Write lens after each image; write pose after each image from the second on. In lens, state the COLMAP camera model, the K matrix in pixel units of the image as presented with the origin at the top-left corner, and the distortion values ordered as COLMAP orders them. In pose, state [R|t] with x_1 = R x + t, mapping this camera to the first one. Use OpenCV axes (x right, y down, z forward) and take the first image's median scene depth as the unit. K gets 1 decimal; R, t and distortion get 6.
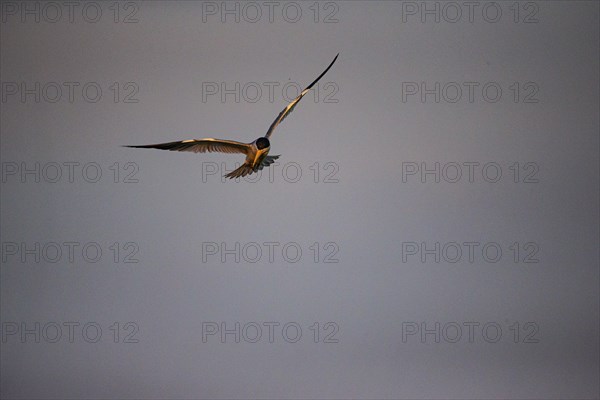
lens RADIAL K [[257.1, 0, 300.0], [0, 257.1, 200.0], [0, 0, 1]] dist [0.000085, -0.000107]
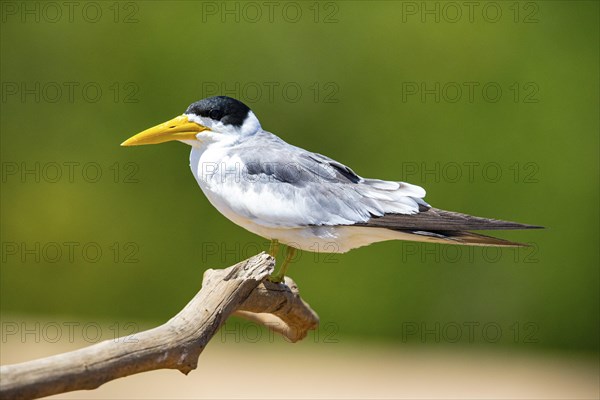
lens RADIAL K [[257.1, 0, 300.0], [0, 257.1, 200.0], [0, 0, 1]] dist [0.000085, -0.000107]
pose [[1.000000, 0.000015, 0.000079, 0.000021], [-0.000015, 1.000000, -0.000282, 0.929685], [-0.000079, 0.000282, 1.000000, -0.000628]]
